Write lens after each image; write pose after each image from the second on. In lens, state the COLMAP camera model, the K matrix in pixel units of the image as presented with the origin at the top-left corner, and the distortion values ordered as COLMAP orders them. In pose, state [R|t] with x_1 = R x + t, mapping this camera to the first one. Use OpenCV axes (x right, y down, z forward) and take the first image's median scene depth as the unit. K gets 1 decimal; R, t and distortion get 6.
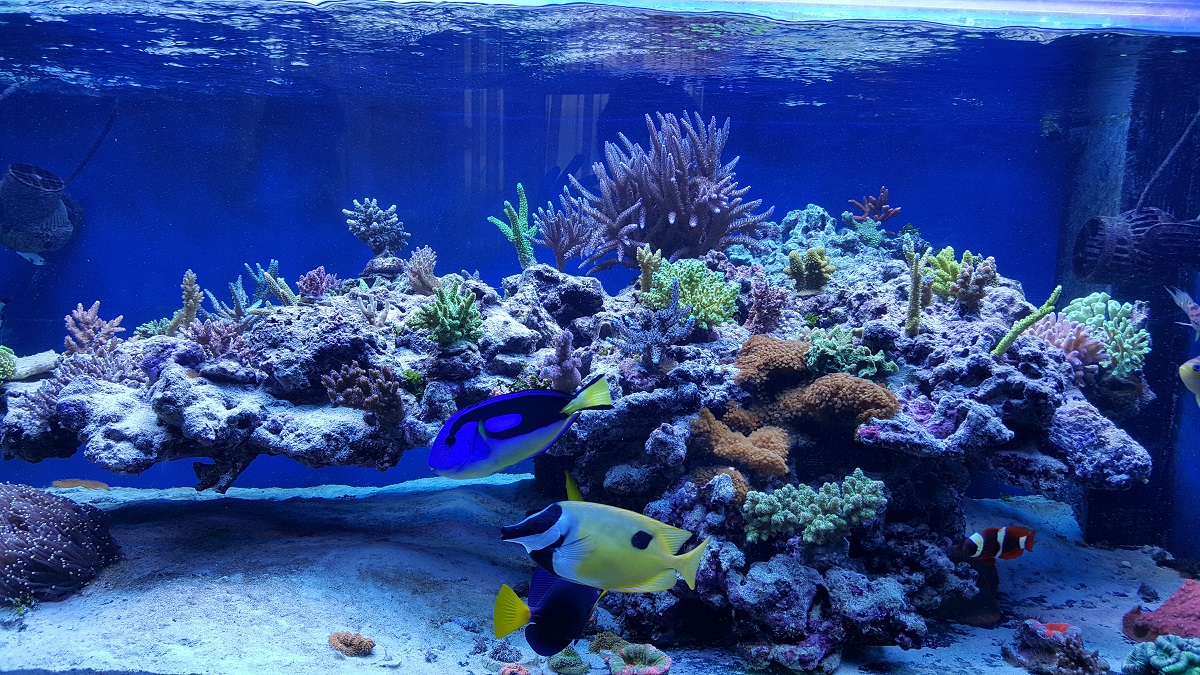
lens RADIAL K [[904.0, 0, 582.9], [0, 904.0, 322.2], [0, 0, 1]] dist [0.072816, -0.152102]
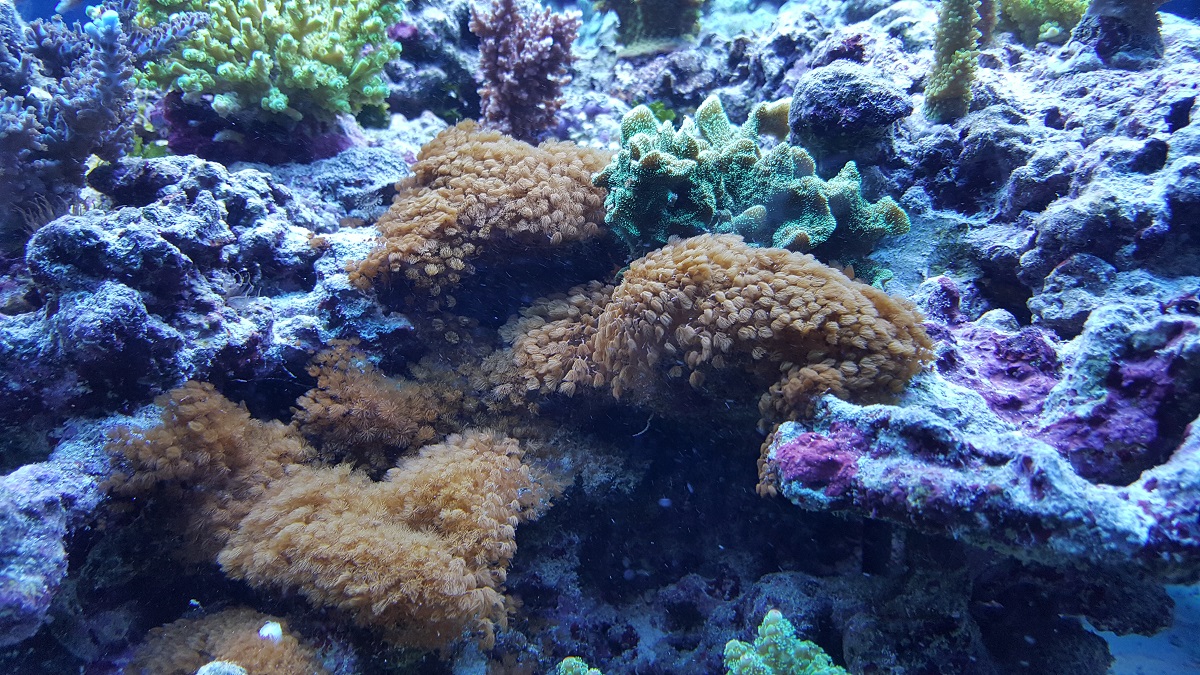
lens RADIAL K [[1059.4, 0, 593.3], [0, 1059.4, 307.6], [0, 0, 1]] dist [0.488391, -0.737071]
pose [[0.994369, -0.027307, 0.102399, 0.207026], [0.022664, 0.998674, 0.046228, 0.059729], [-0.103526, -0.043646, 0.993669, 0.653867]]
